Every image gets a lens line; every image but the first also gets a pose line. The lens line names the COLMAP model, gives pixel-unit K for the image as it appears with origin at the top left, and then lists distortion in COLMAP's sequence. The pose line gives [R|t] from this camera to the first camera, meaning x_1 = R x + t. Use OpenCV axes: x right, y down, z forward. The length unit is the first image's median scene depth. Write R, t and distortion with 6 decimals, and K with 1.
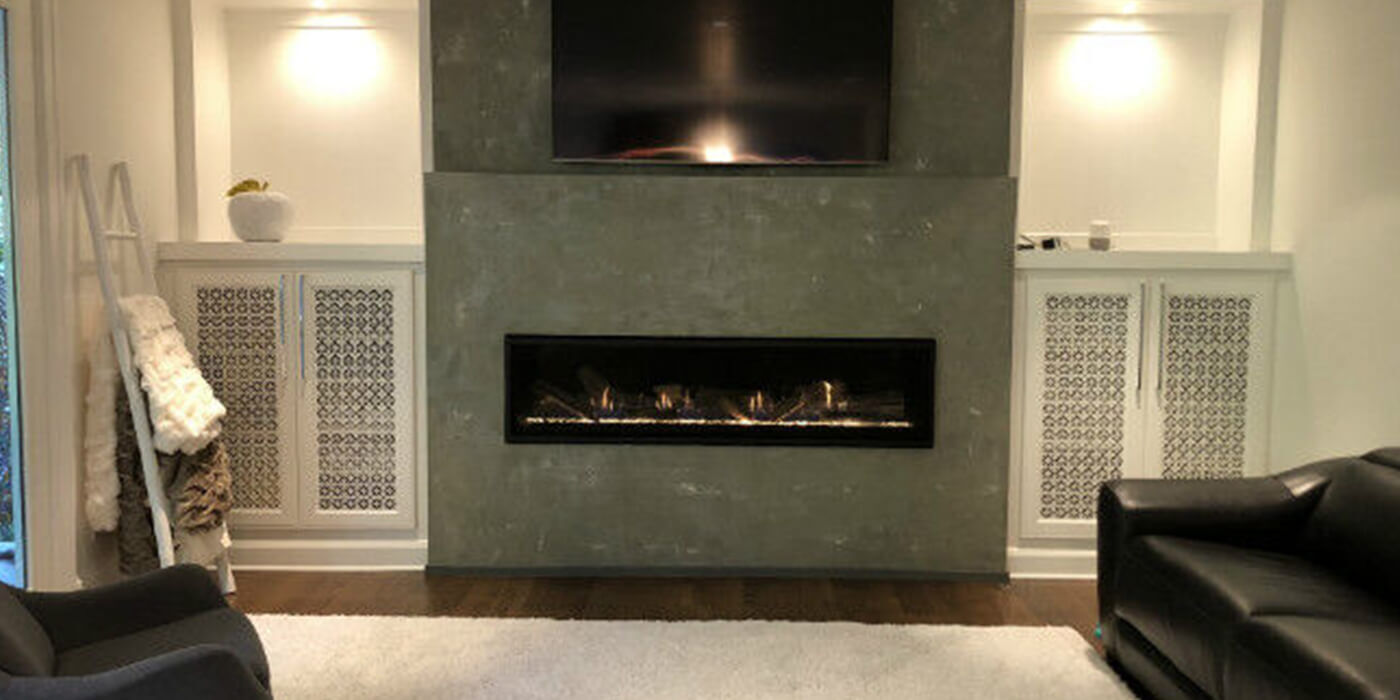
lens RADIAL K [[895.1, 0, 700.0], [0, 895.1, 350.0], [0, 0, 1]] dist [0.000901, -0.000755]
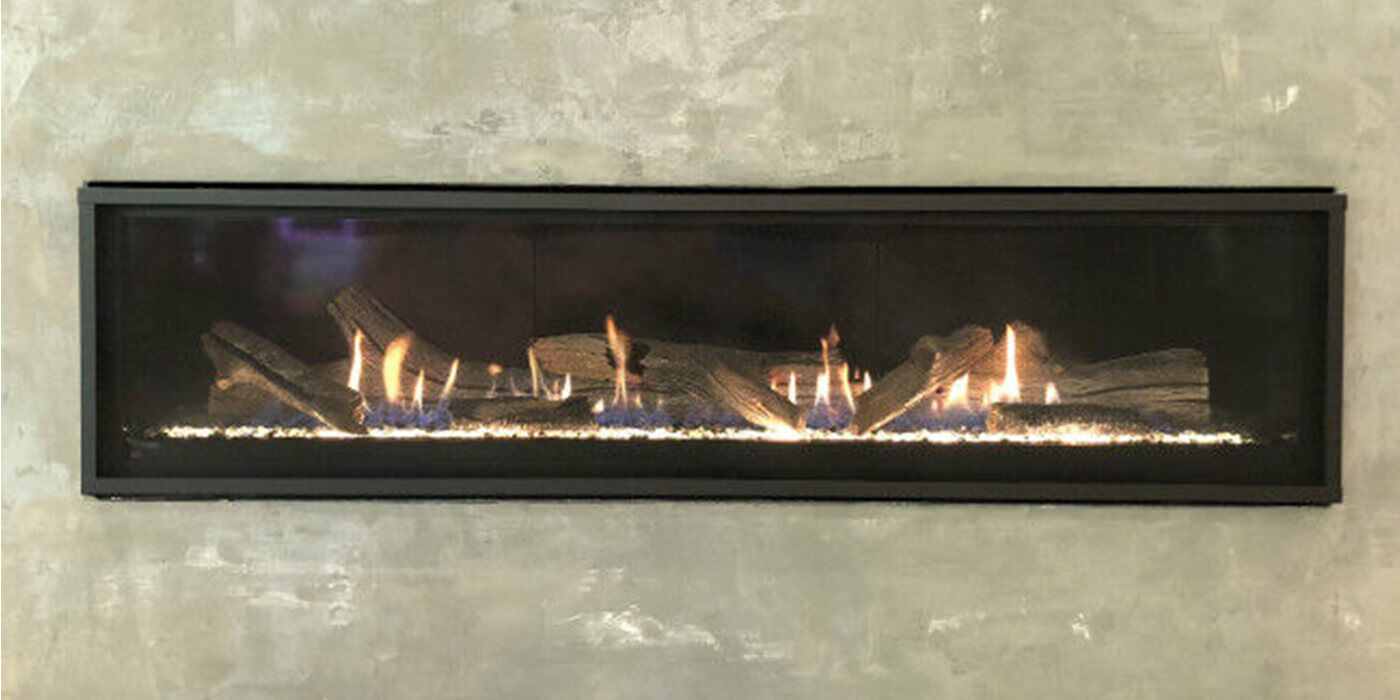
lens RADIAL K [[895.1, 0, 700.0], [0, 895.1, 350.0], [0, 0, 1]] dist [0.000901, -0.000755]
pose [[0.999722, -0.001768, 0.023512, 0.009946], [0.002896, 0.998843, -0.048005, 0.064594], [-0.023400, 0.048060, 0.998570, 0.648036]]
